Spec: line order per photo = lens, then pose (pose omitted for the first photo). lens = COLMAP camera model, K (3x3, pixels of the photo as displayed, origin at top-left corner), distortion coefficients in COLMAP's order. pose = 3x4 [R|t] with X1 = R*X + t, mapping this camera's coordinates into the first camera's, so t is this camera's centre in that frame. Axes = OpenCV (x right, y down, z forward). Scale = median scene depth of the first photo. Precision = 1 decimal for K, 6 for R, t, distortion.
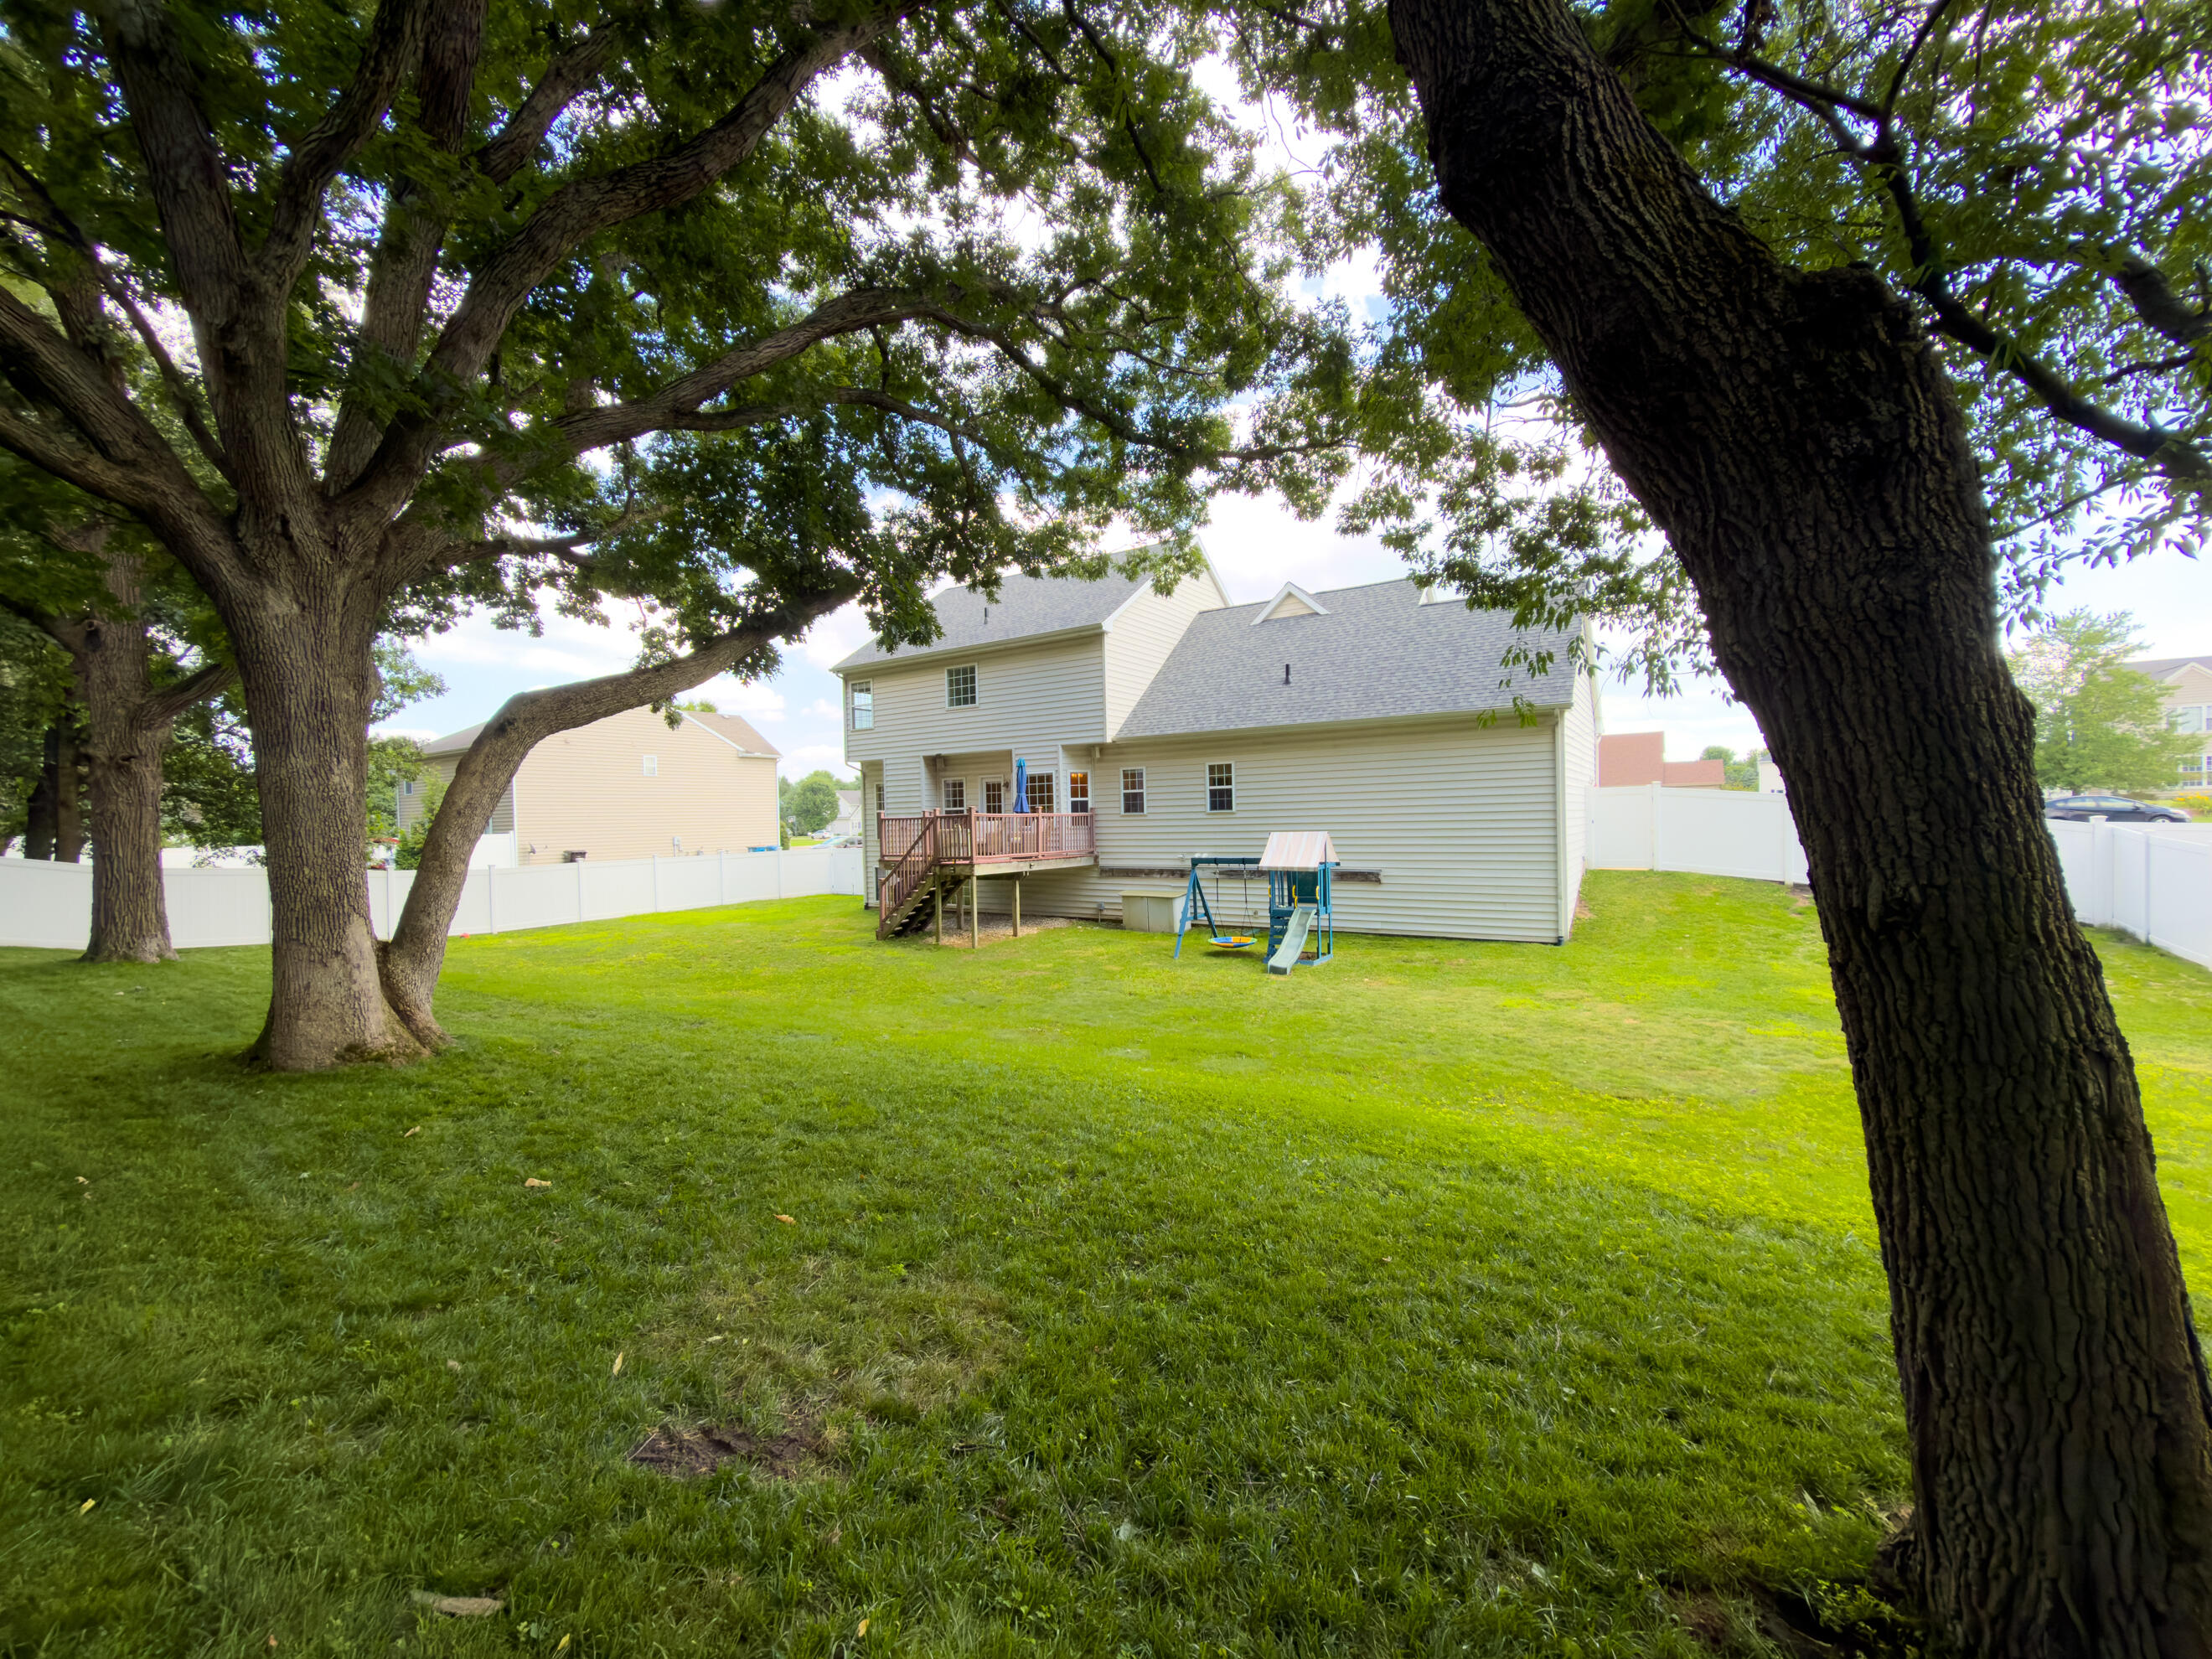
lens RADIAL K [[888.5, 0, 1106.0], [0, 888.5, 829.5], [0, 0, 1]] dist [-0.002038, -0.000173]
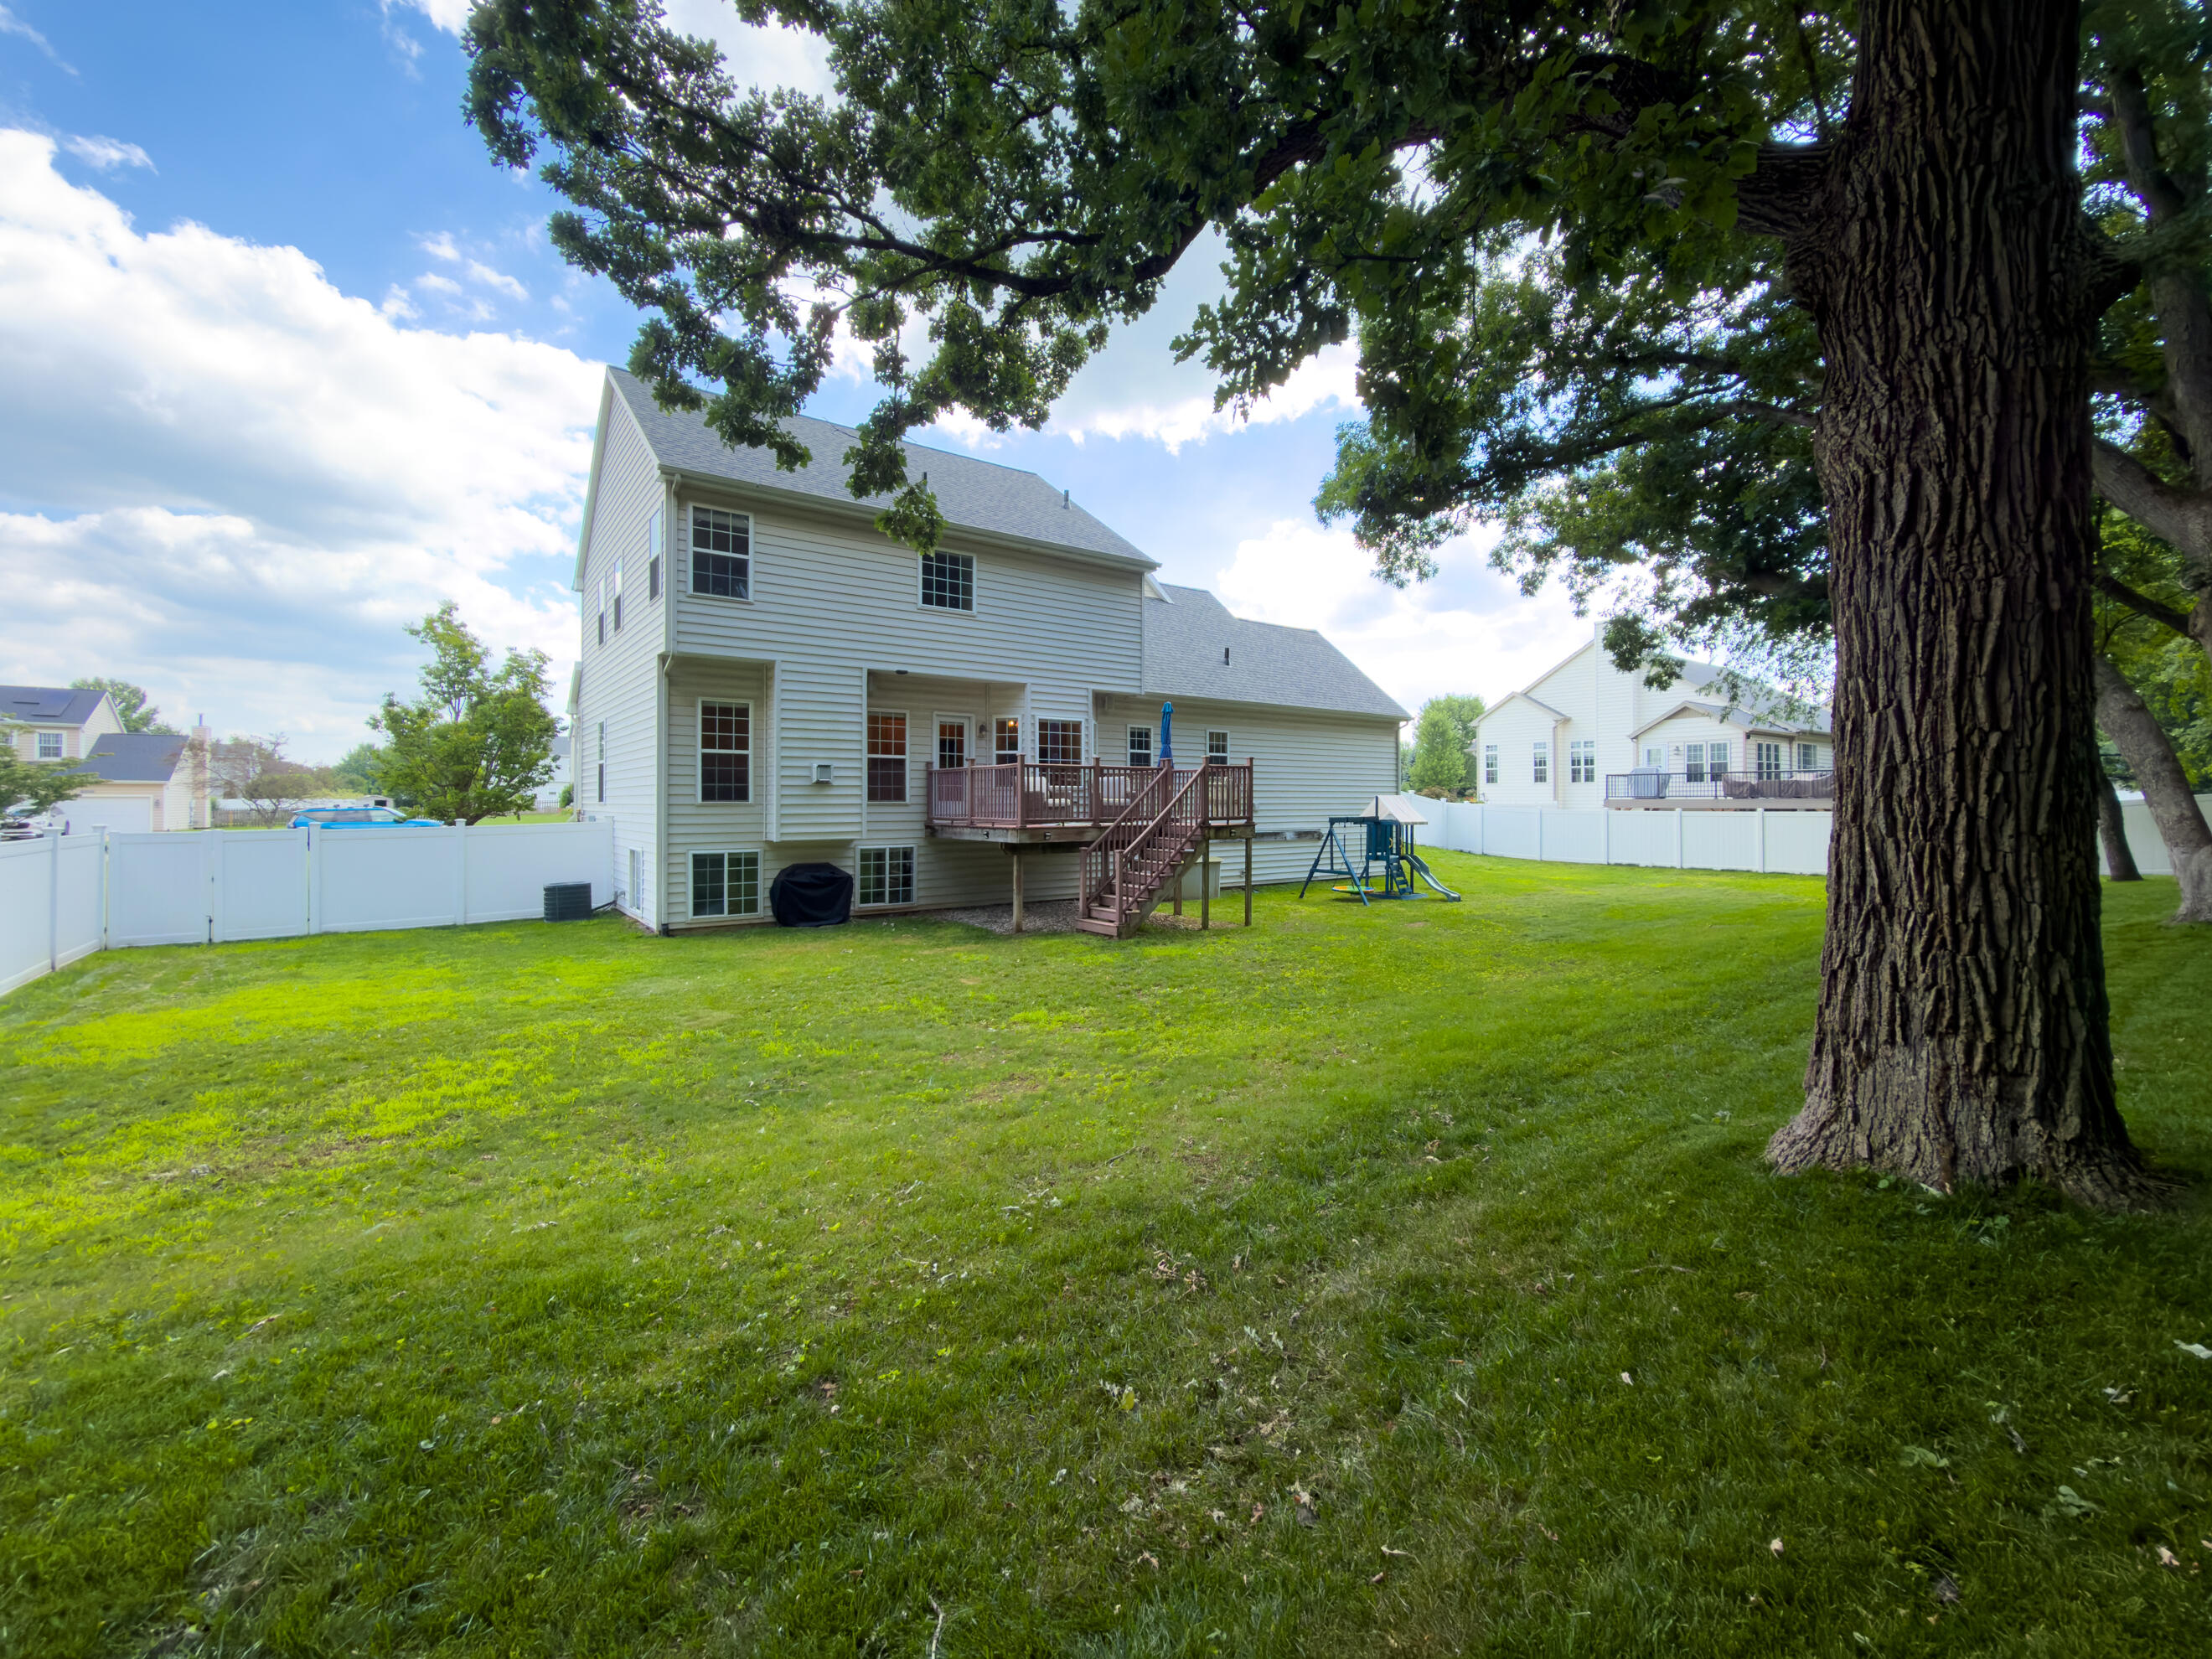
lens RADIAL K [[922.6, 0, 1113.1], [0, 922.6, 844.7], [0, 0, 1]] dist [0.000730, 0.000091]
pose [[0.345005, -0.016385, 0.938458, -0.871168], [0.013148, 0.999834, 0.012623, 0.039886], [-0.938509, 0.007984, 0.345163, 0.699305]]
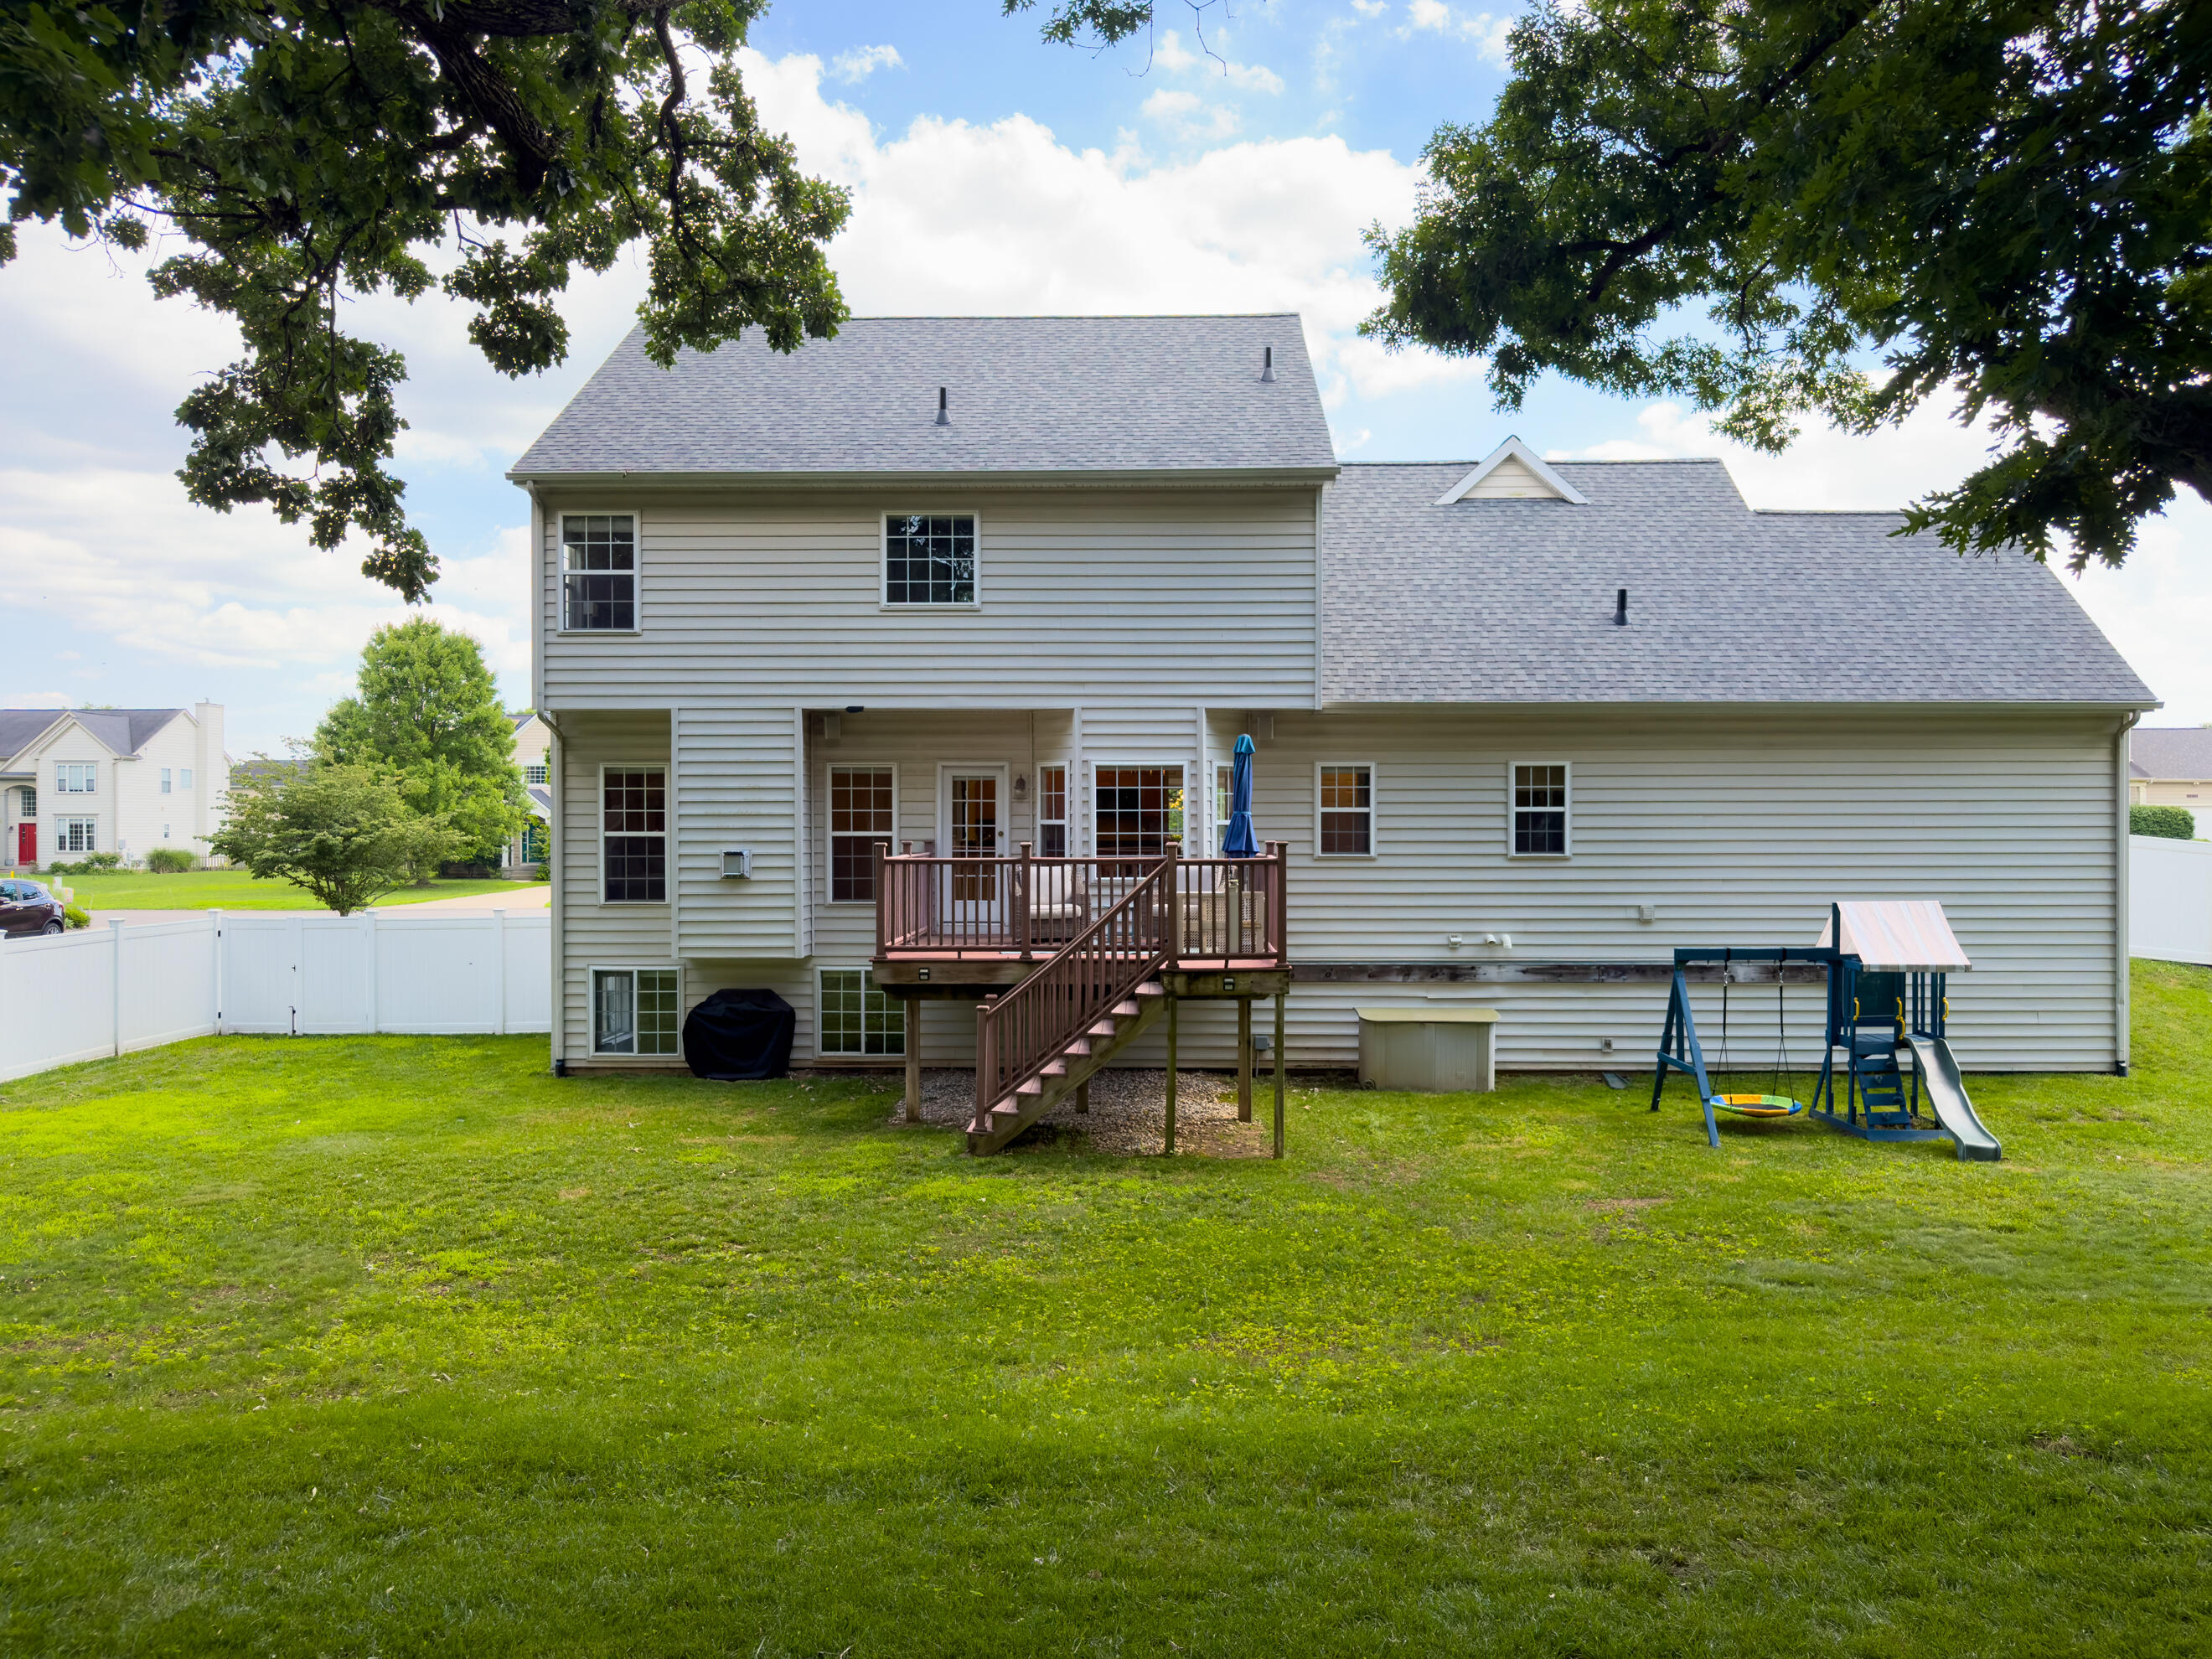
lens RADIAL K [[1566.8, 0, 1111.5], [0, 1566.8, 904.4], [0, 0, 1]] dist [0.026448, -0.001514]
pose [[0.851966, -0.002280, 0.523592, -0.543361], [-0.008735, 0.999789, 0.018566, -0.005632], [-0.523524, -0.020391, 0.851767, 0.316035]]
